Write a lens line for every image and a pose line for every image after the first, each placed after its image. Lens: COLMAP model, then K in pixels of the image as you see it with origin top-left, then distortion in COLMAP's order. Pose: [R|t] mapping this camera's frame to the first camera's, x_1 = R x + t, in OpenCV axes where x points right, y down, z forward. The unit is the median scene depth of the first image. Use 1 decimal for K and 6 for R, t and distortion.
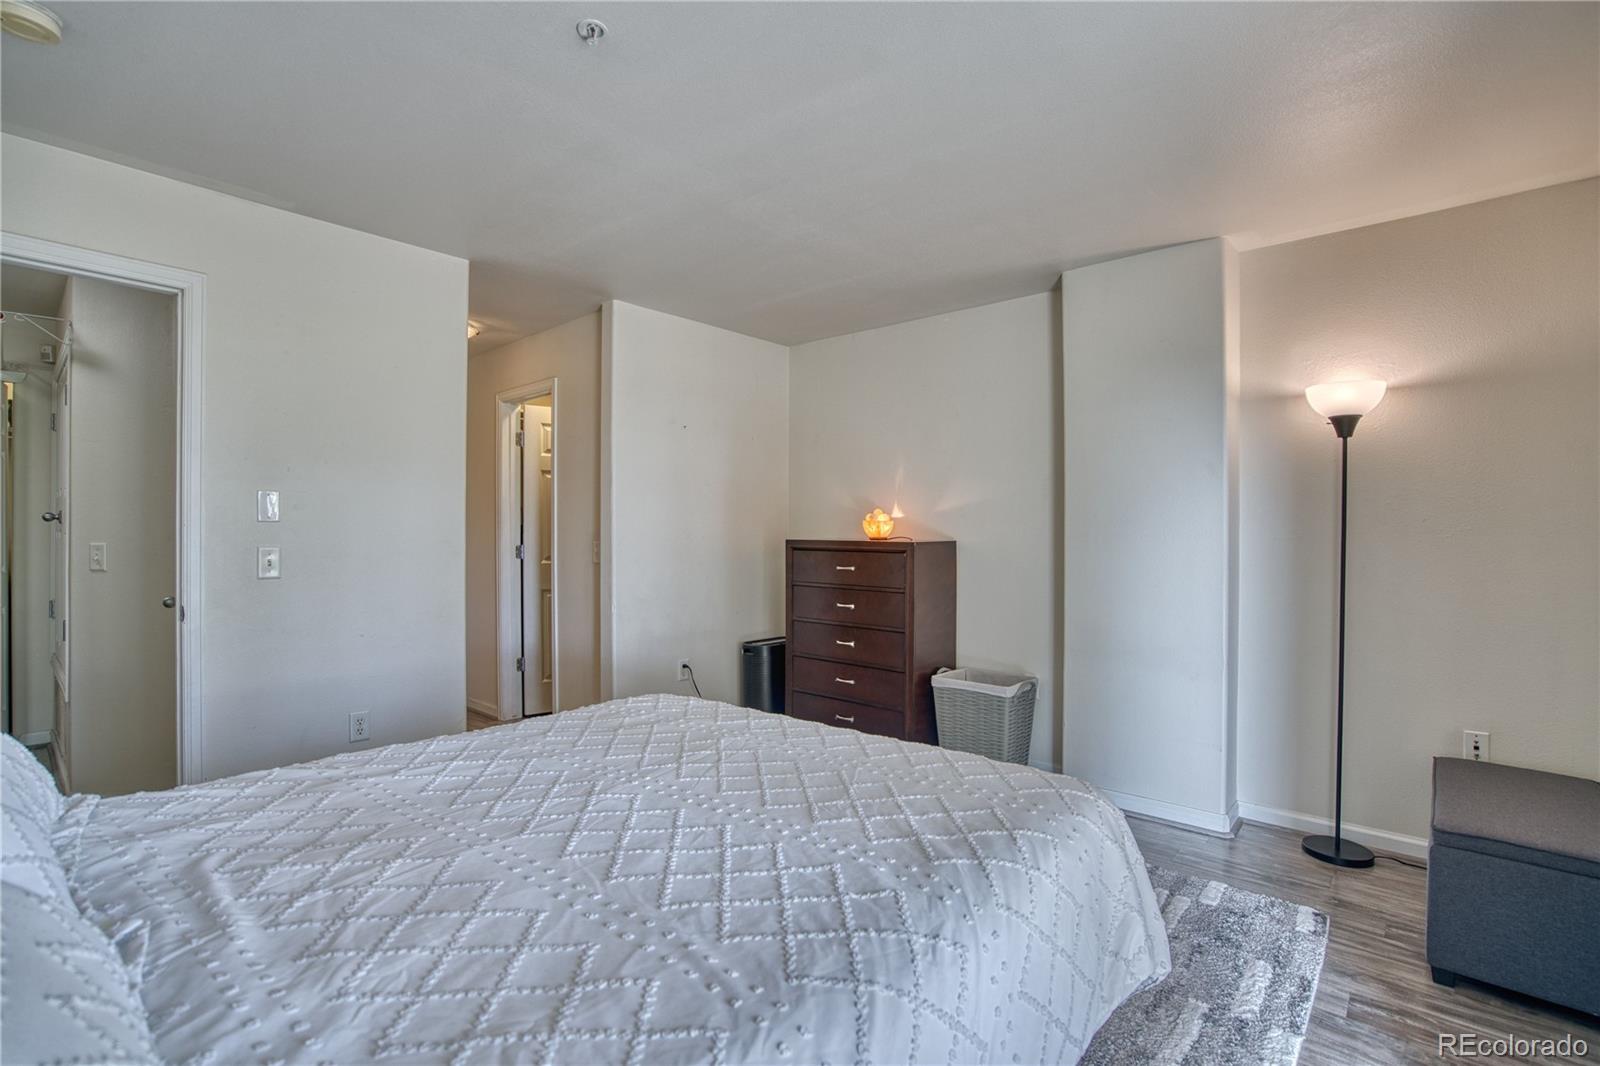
lens RADIAL K [[735.5, 0, 789.1], [0, 735.5, 533.6], [0, 0, 1]] dist [-0.036123, 0.010066]
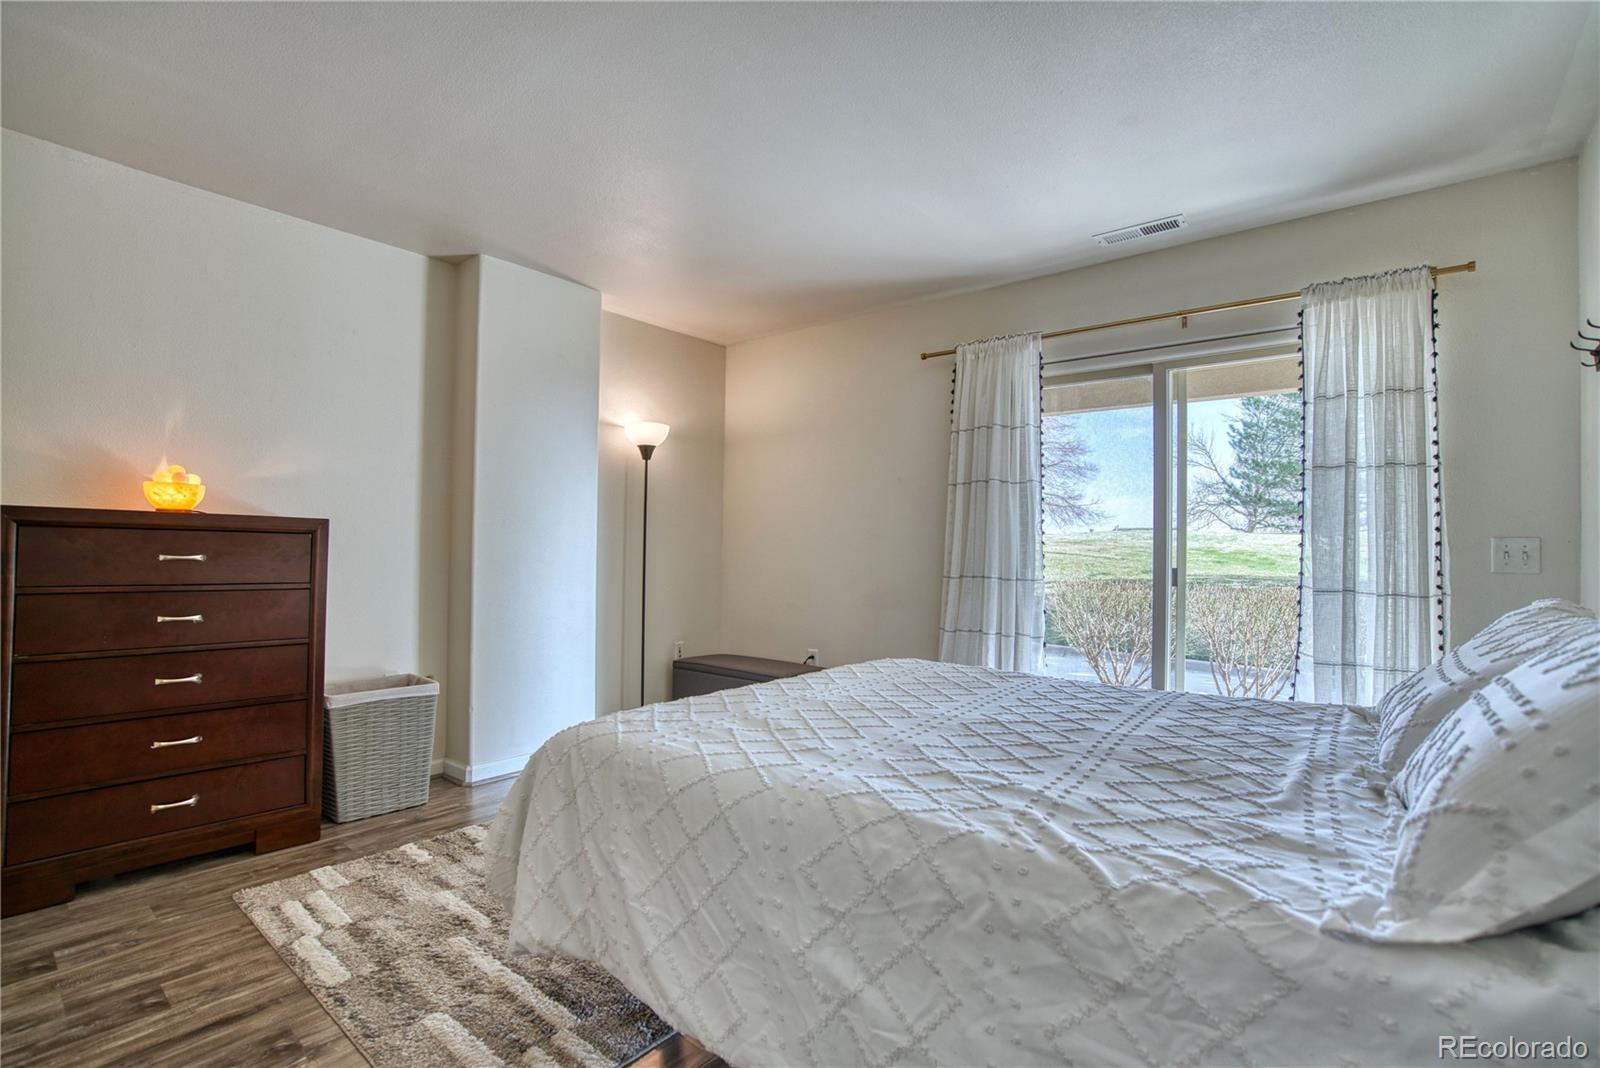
lens RADIAL K [[735.5, 0, 803.8], [0, 735.5, 536.4], [0, 0, 1]] dist [-0.036123, 0.010066]
pose [[-0.014132, 0.015523, 0.999780, -0.692089], [-0.013514, 0.999785, -0.015714, 0.041631], [-0.999809, -0.013733, -0.013920, 0.639815]]
